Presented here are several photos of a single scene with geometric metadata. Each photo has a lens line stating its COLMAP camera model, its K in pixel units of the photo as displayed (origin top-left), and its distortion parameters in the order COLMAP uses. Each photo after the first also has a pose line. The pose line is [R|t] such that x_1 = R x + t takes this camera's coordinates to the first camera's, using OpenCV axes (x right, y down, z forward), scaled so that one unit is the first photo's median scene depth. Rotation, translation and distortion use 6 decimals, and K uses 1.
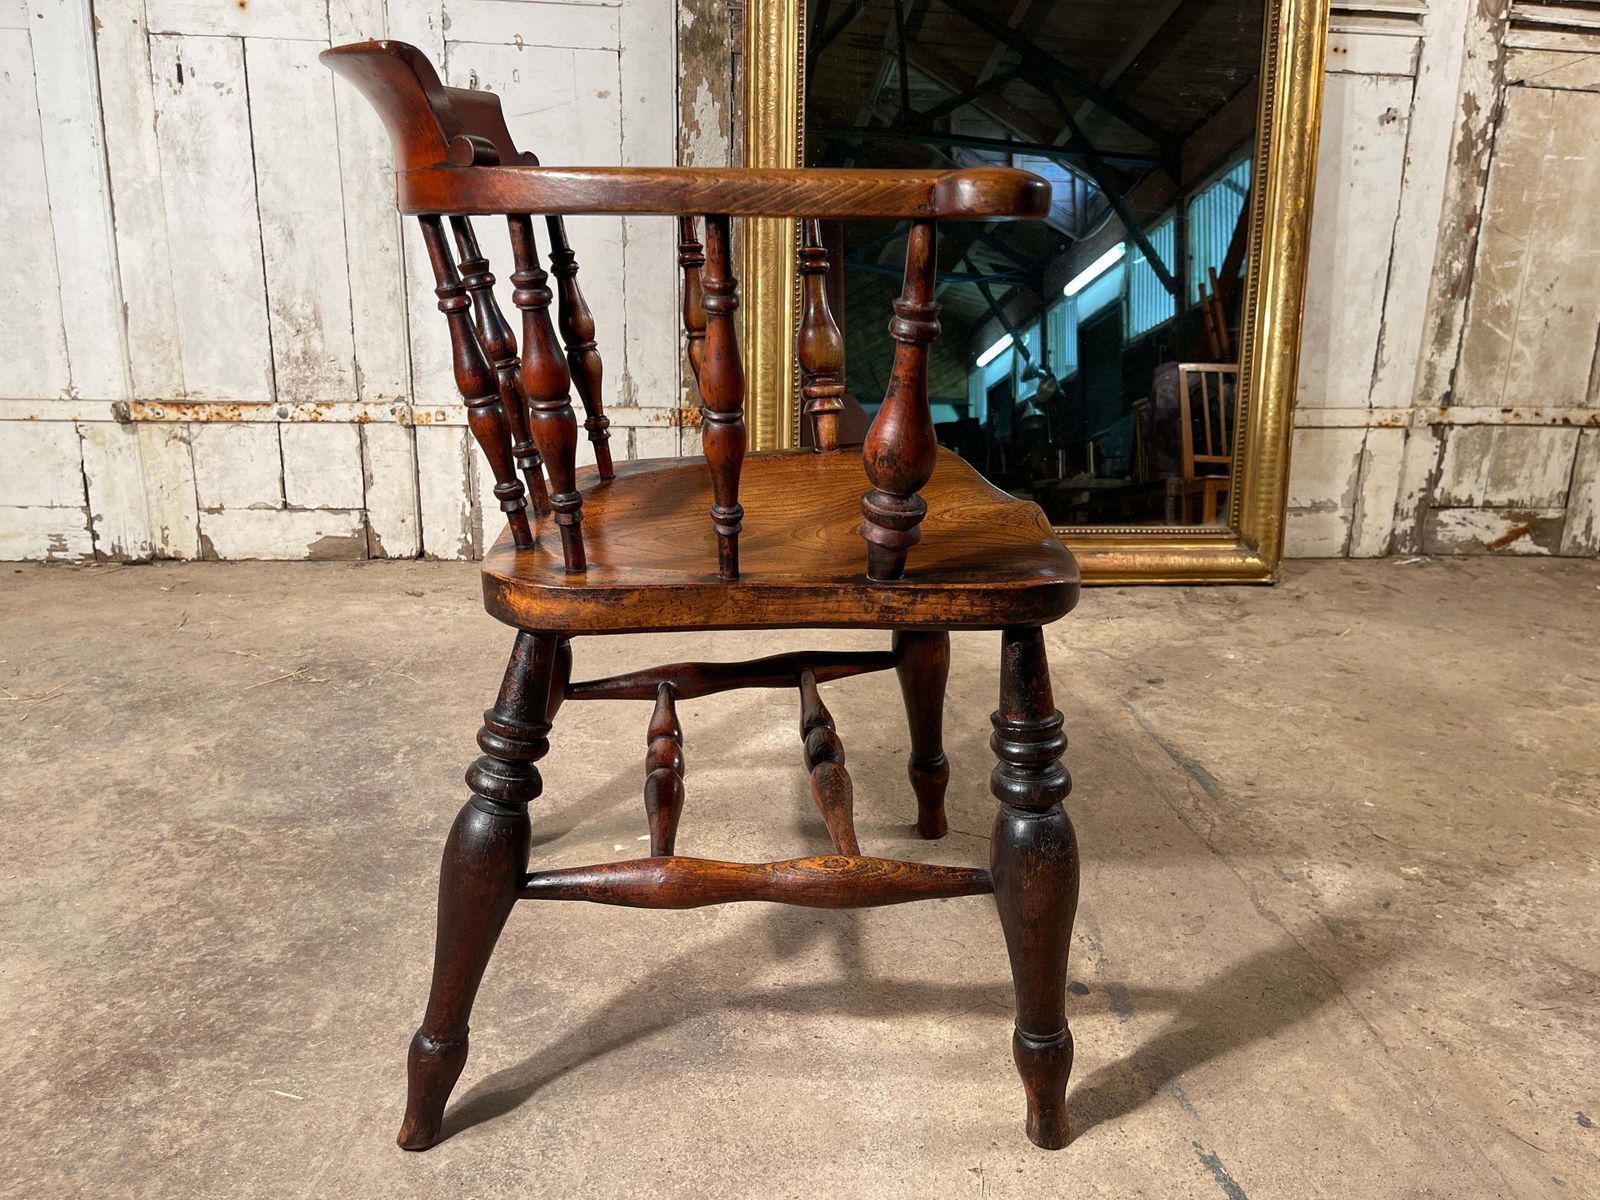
lens RADIAL K [[1226.9, 0, 787.3], [0, 1226.9, 597.4], [0, 0, 1]] dist [0.075843, -0.102884]
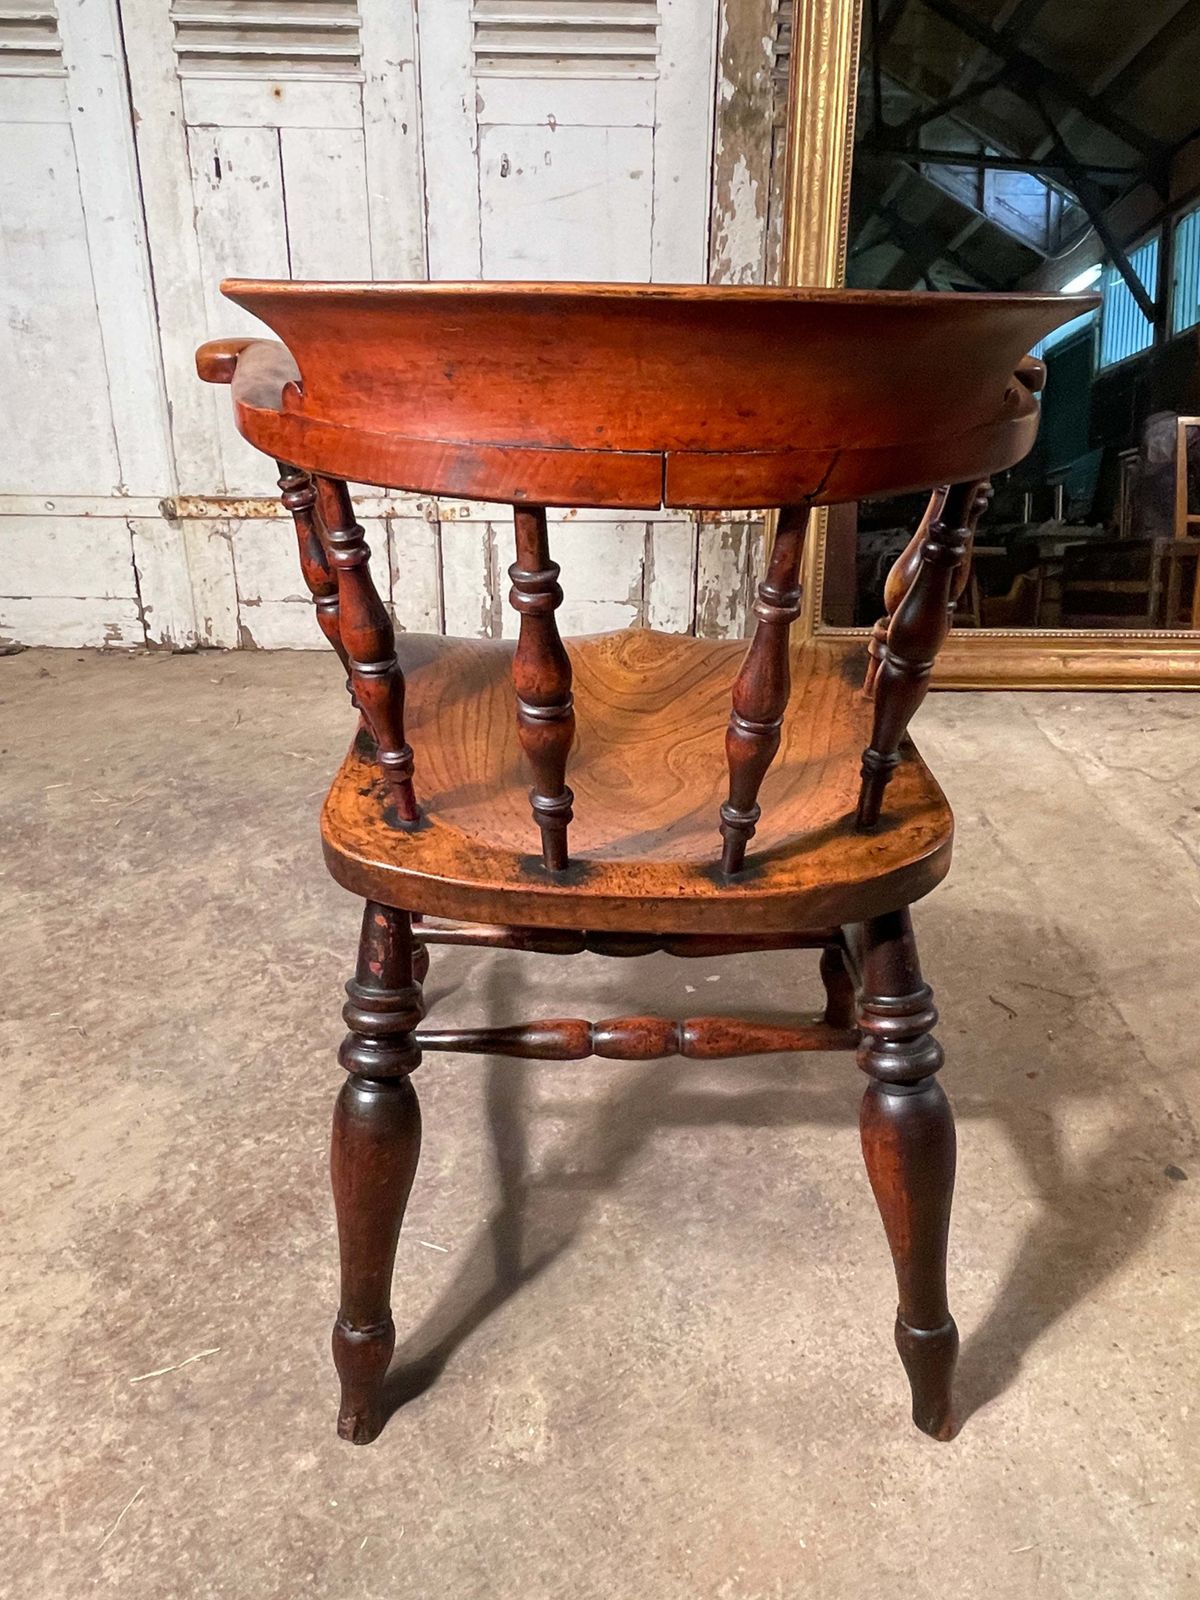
lens RADIAL K [[1188.3, 0, 590.7], [0, 1188.3, 779.9], [0, 0, 1]] dist [0.022238, -0.039484]
pose [[0.994651, 0.027984, -0.099427, -0.080810], [-0.014312, 0.990654, 0.135647, -0.067761], [0.102293, -0.133498, 0.985756, 0.021086]]
